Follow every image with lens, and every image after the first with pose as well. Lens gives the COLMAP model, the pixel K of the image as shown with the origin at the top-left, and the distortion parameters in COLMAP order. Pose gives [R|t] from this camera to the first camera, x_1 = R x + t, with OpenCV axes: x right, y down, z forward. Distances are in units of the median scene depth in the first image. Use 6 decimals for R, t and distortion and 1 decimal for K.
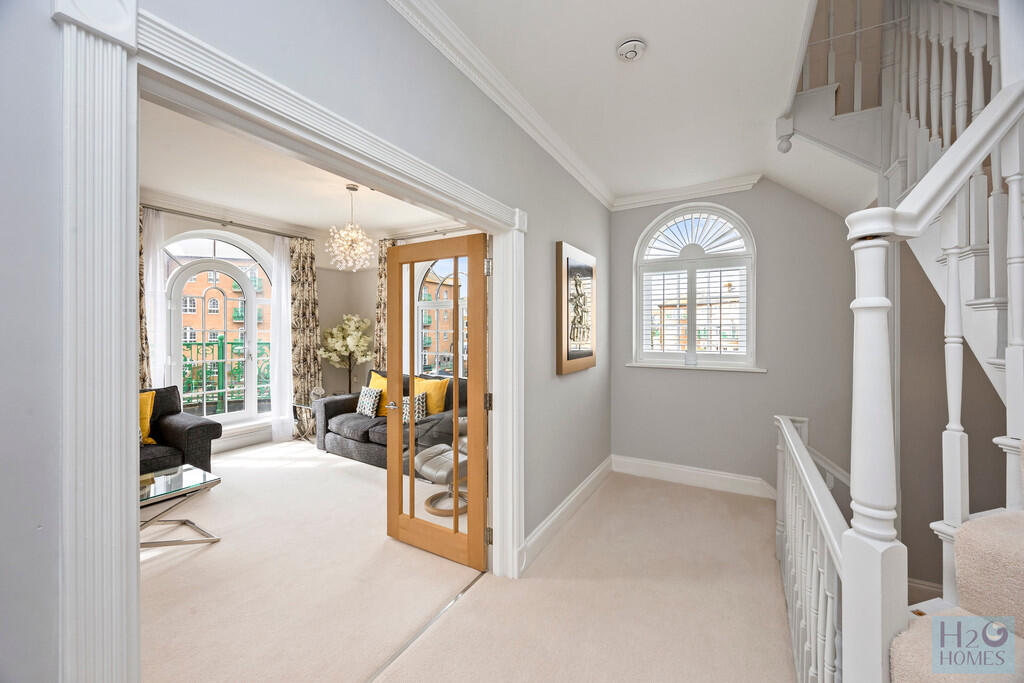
lens RADIAL K [[392.4, 0, 510.1], [0, 392.4, 334.3], [0, 0, 1]] dist [0.000770, 0.000575]
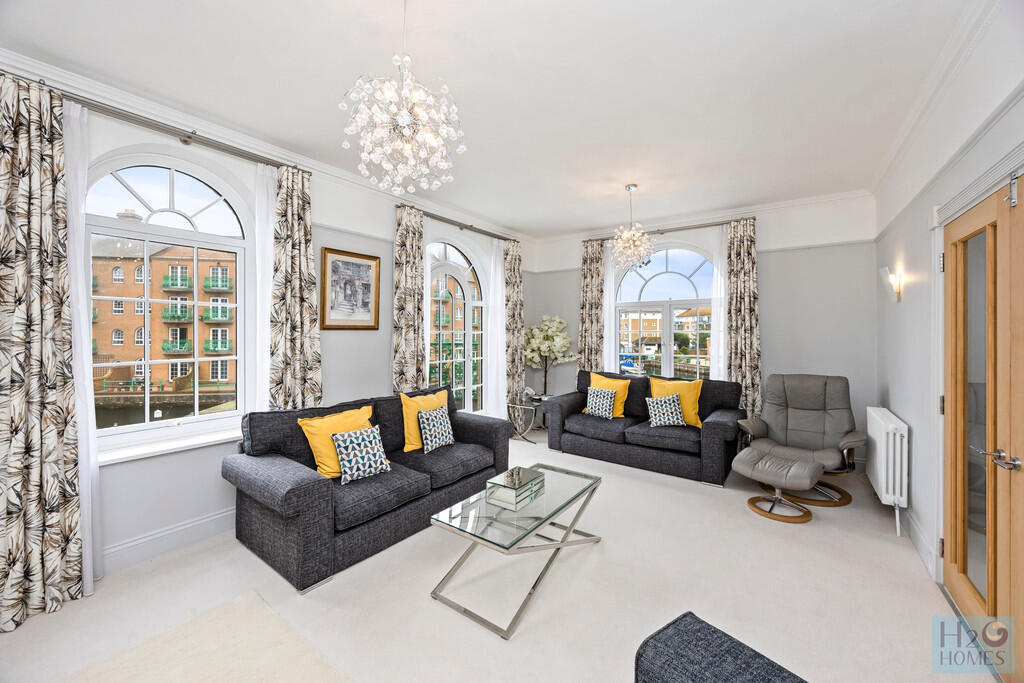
lens RADIAL K [[392.4, 0, 511.5], [0, 392.4, 336.9], [0, 0, 1]] dist [0.000770, 0.000575]
pose [[0.996420, 0.000354, -0.084537, -0.456227], [0.000108, 0.999985, 0.005463, -0.000915], [0.084538, -0.005453, 0.996405, -0.013273]]
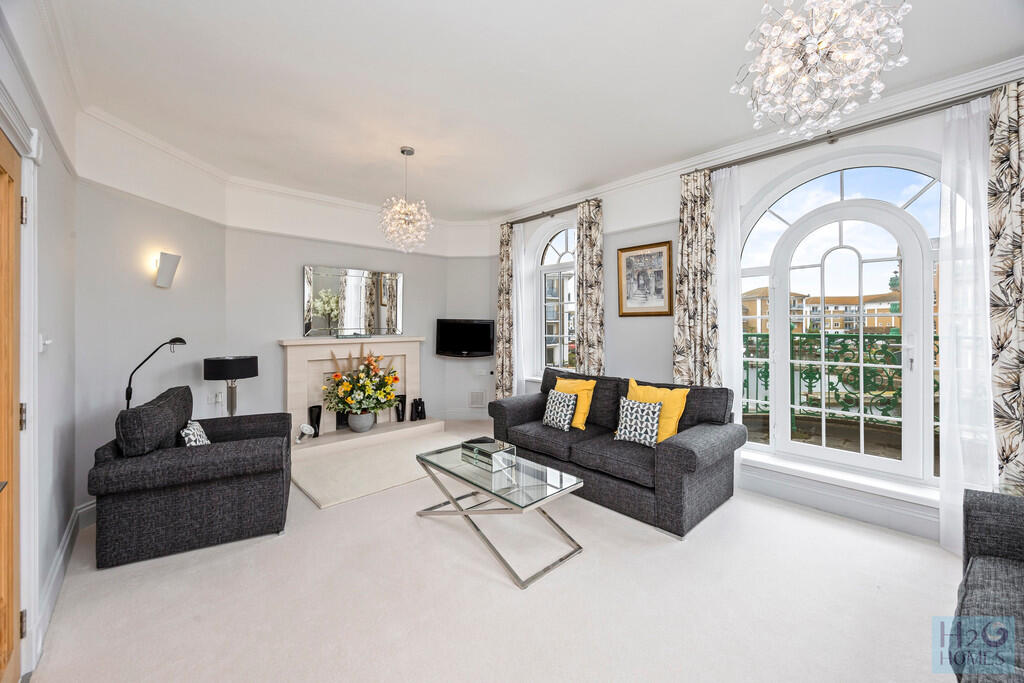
lens RADIAL K [[392.4, 0, 524.1], [0, 392.4, 325.9], [0, 0, 1]] dist [0.000770, 0.000575]
pose [[-0.261122, -0.008439, -0.965269, -0.012101], [-0.012202, 0.999911, -0.005441, 0.015664], [0.965229, 0.010357, -0.261202, 0.622946]]
